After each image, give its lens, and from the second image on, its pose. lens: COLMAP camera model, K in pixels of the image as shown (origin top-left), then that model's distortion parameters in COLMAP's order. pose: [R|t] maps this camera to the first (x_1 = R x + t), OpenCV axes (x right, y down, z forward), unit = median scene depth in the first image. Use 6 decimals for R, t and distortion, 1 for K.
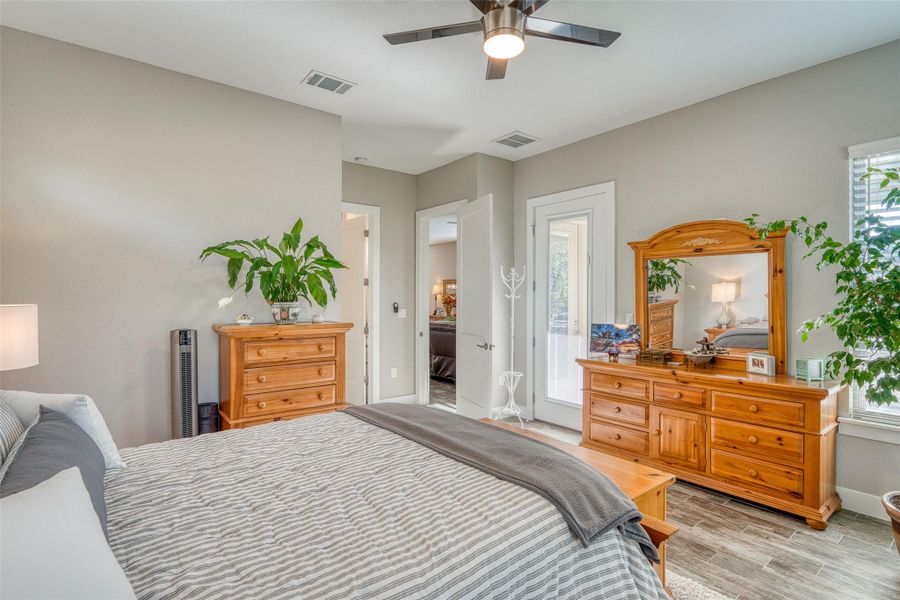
lens RADIAL K [[449.9, 0, 445.1], [0, 449.9, 294.9], [0, 0, 1]] dist [-0.012234, 0.000259]
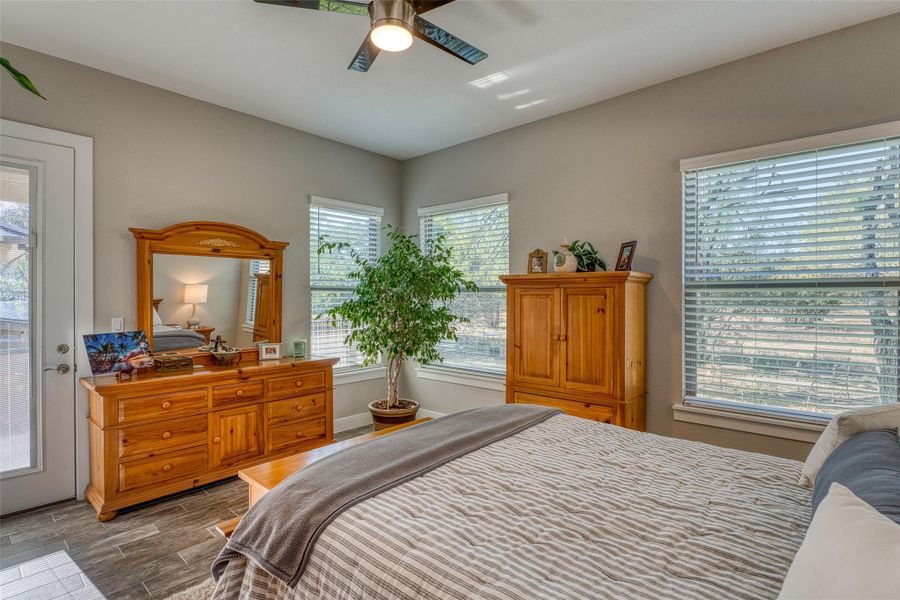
lens RADIAL K [[461.3, 0, 442.1], [0, 461.3, 295.5], [0, 0, 1]] dist [-0.012186, -0.000975]
pose [[-0.193620, 0.002612, 0.981073, -0.541190], [-0.003829, 0.999987, -0.003418, 0.003739], [-0.981069, -0.004418, -0.193607, 0.681894]]
